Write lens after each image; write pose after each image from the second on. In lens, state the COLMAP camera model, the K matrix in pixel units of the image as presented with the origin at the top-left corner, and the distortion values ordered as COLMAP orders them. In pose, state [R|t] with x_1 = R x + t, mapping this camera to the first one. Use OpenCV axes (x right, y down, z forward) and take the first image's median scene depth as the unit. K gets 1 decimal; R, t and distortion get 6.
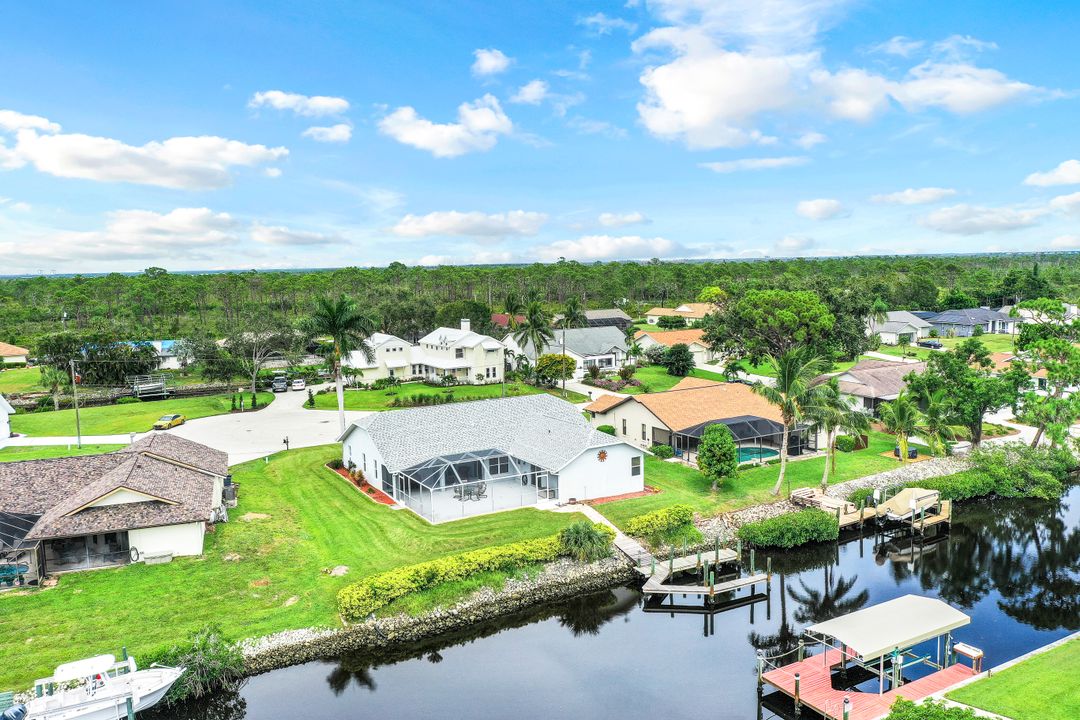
lens RADIAL K [[848.7, 0, 535.2], [0, 848.7, 367.4], [0, 0, 1]] dist [0.002077, 0.003518]
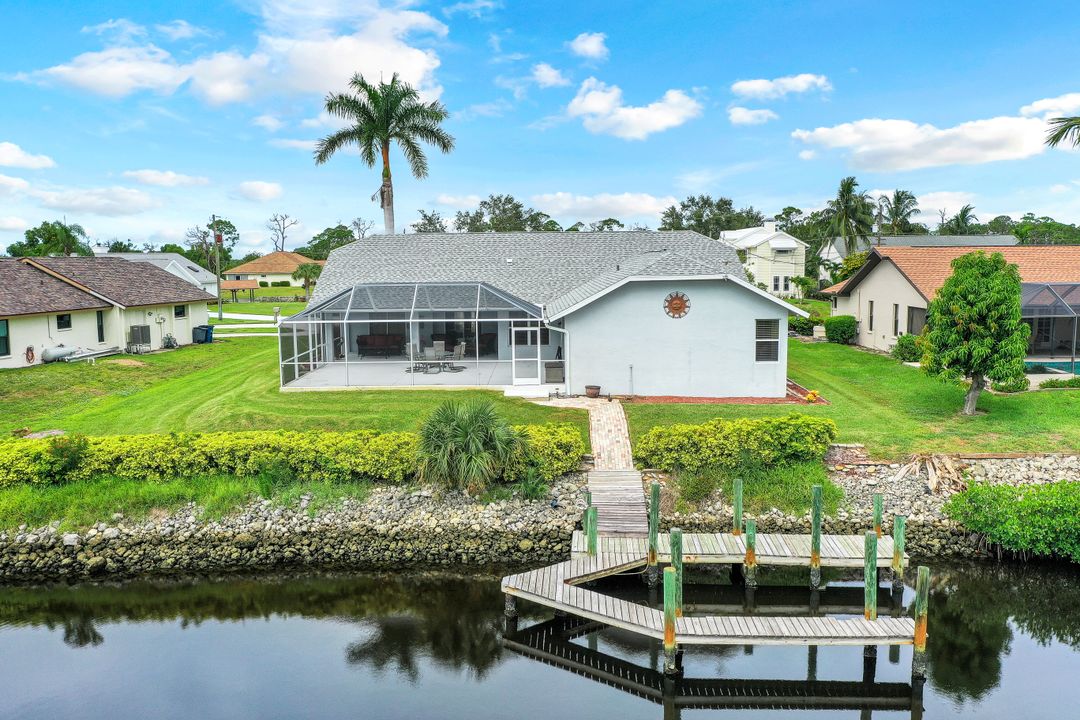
lens RADIAL K [[848.7, 0, 541.8], [0, 848.7, 356.6], [0, 0, 1]] dist [0.002077, 0.003518]
pose [[0.862561, 0.067255, -0.501463, 0.257919], [-0.068310, 0.997531, 0.016286, 0.133694], [0.501320, 0.020208, 0.865026, 0.581803]]
